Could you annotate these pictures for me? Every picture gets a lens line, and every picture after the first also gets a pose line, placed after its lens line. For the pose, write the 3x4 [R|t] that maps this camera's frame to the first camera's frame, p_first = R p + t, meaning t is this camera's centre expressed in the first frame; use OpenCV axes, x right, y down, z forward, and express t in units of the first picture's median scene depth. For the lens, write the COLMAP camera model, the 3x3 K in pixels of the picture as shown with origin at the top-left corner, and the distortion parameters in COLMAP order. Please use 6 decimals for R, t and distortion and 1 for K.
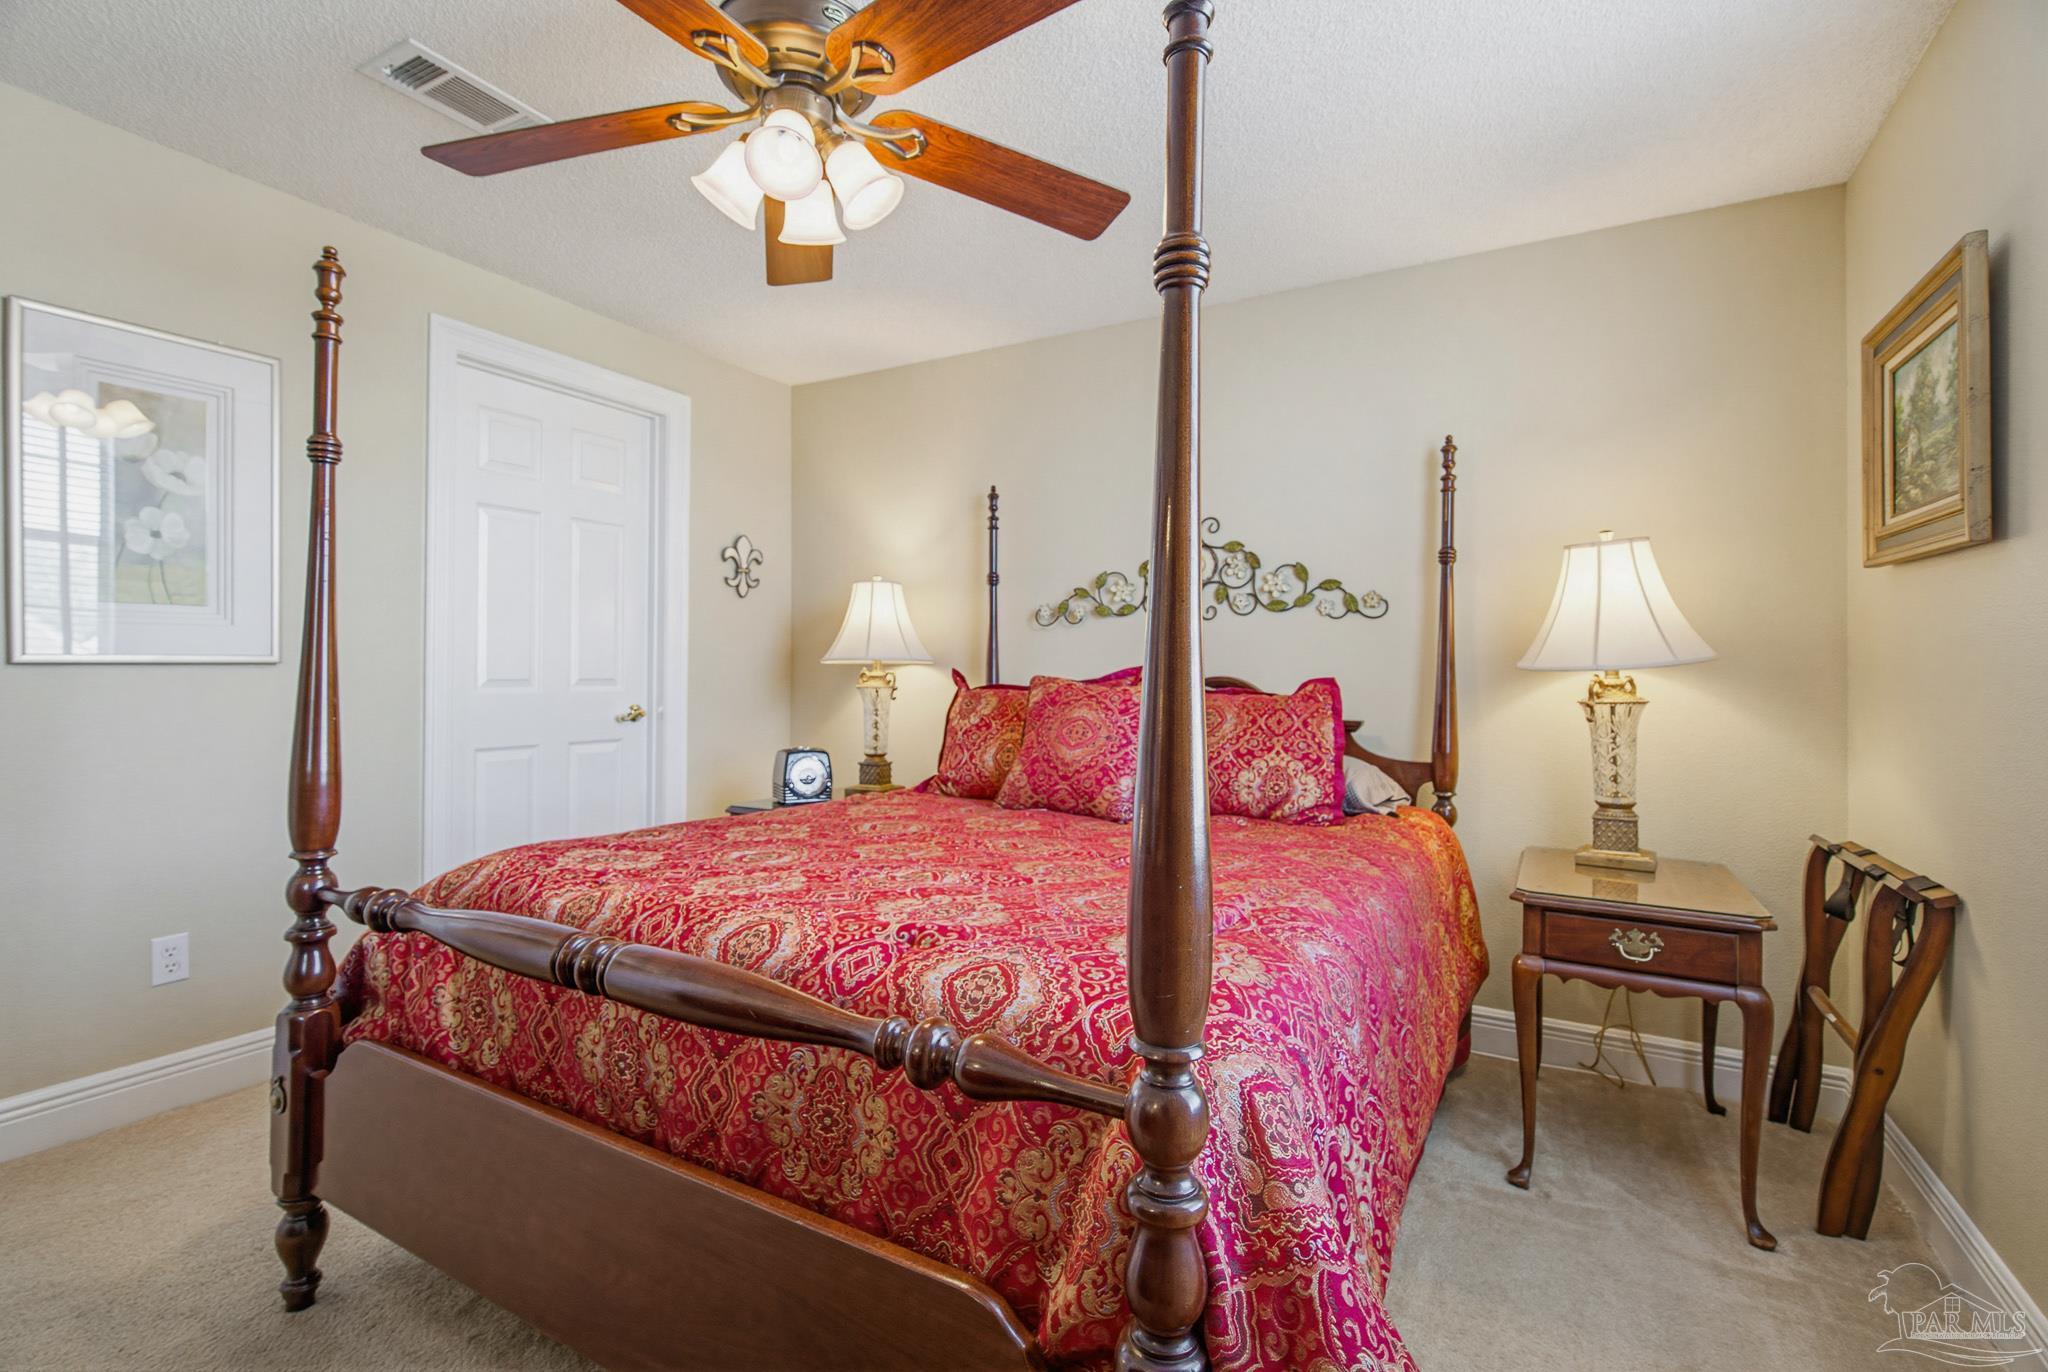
lens RADIAL K [[1006.7, 0, 1020.3], [0, 1006.7, 637.3], [0, 0, 1]] dist [0.003488, 0.000327]
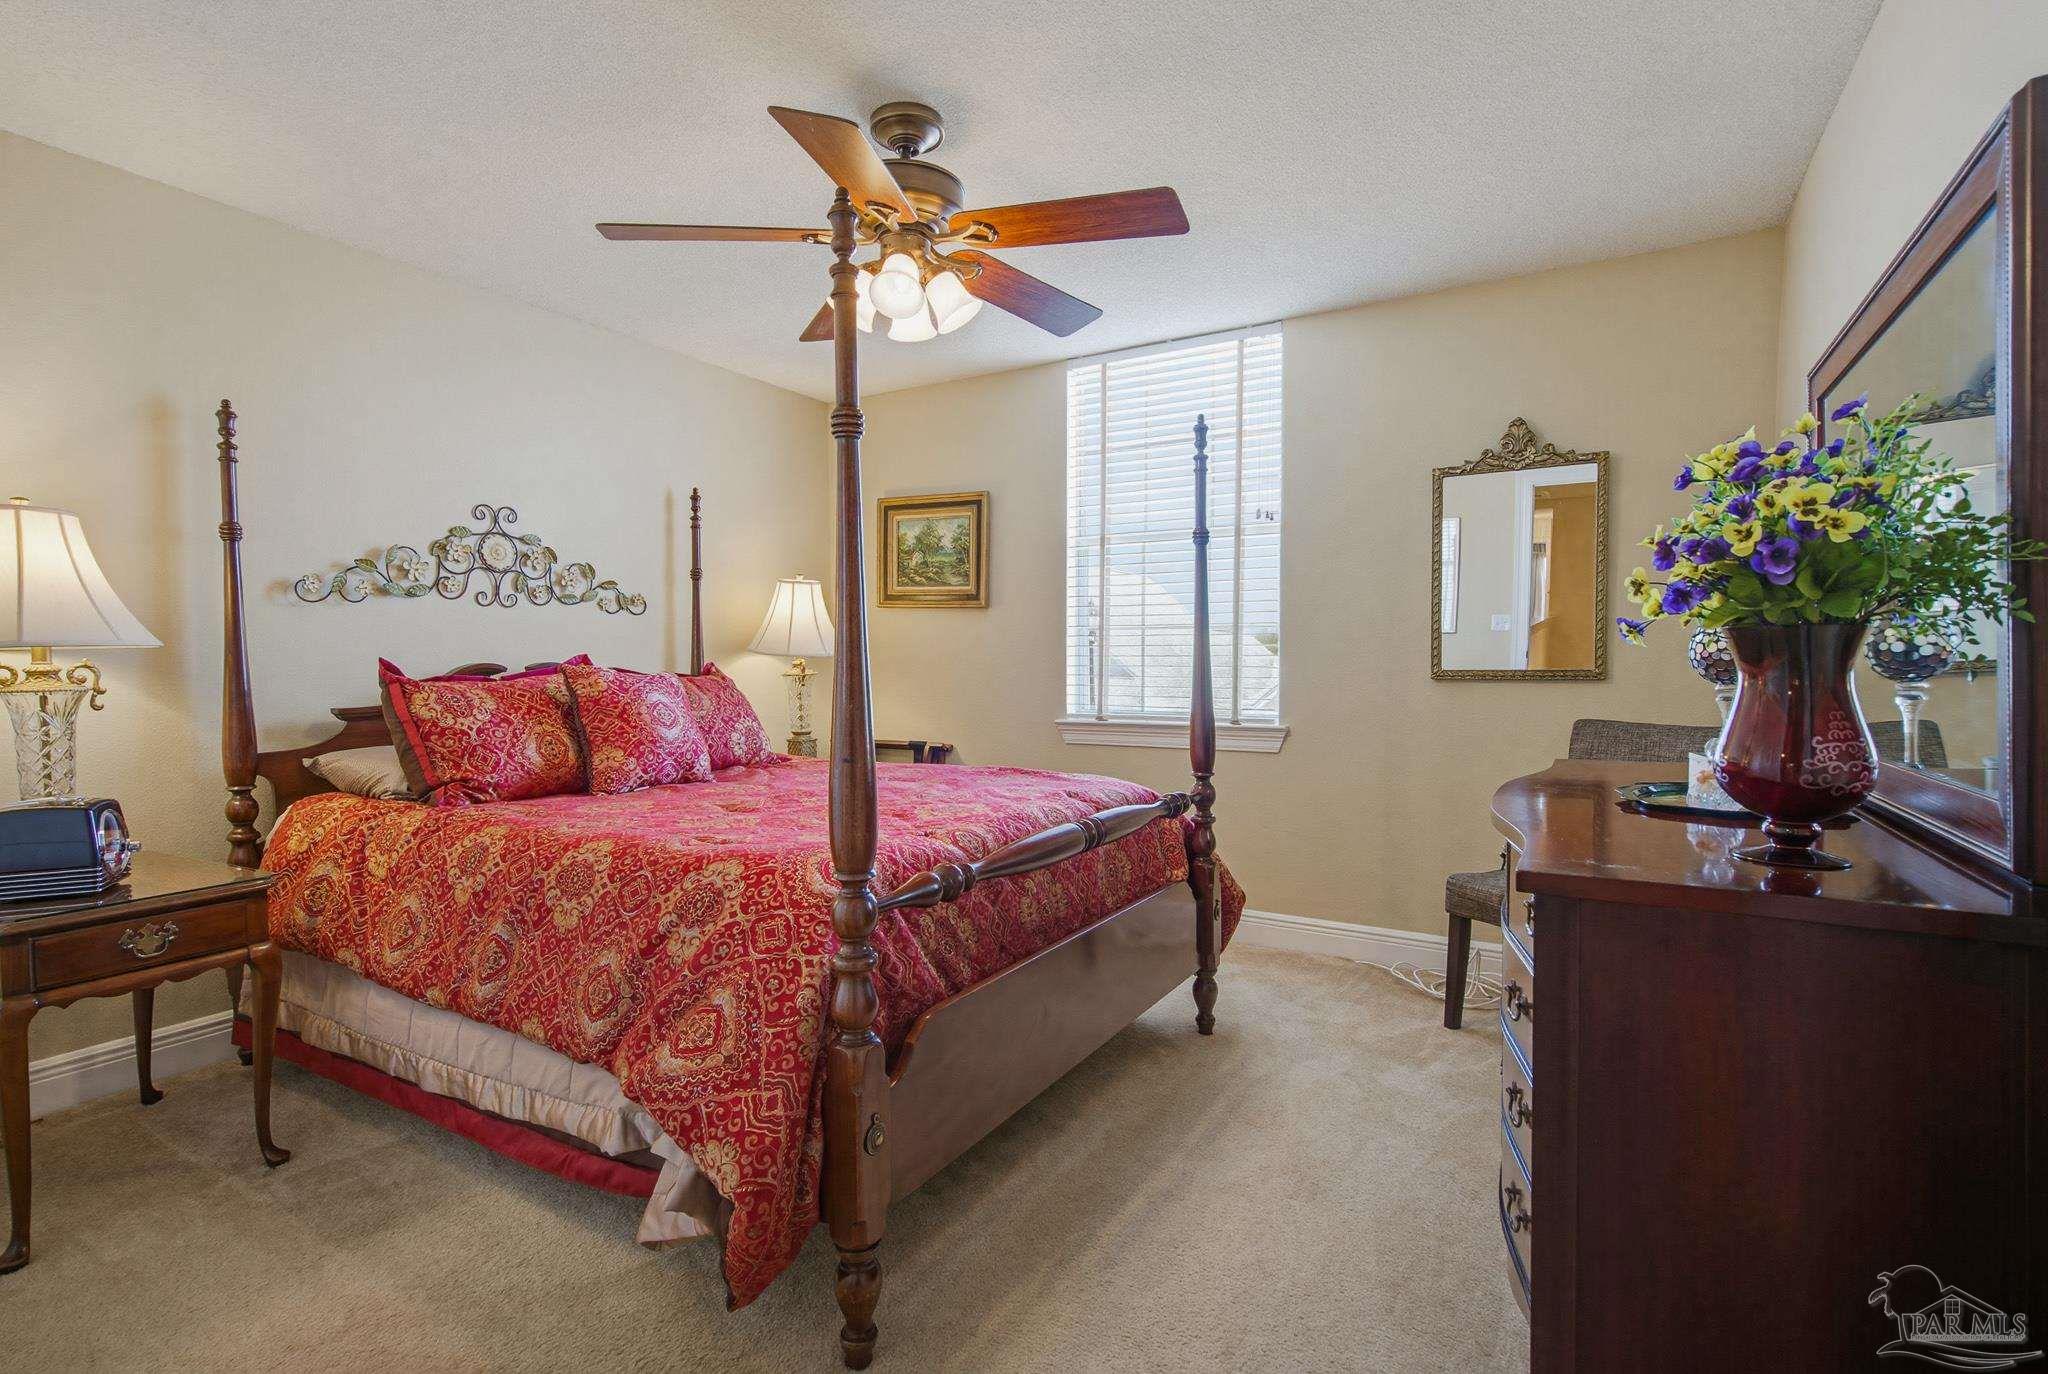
lens RADIAL K [[932.8, 0, 1033.7], [0, 932.8, 680.0], [0, 0, 1]] dist [0.002823, -0.000181]
pose [[-0.013596, -0.033212, 0.999356, -0.799826], [-0.029881, 0.999015, 0.032794, 0.009426], [-0.999461, -0.029416, -0.014575, 0.495858]]
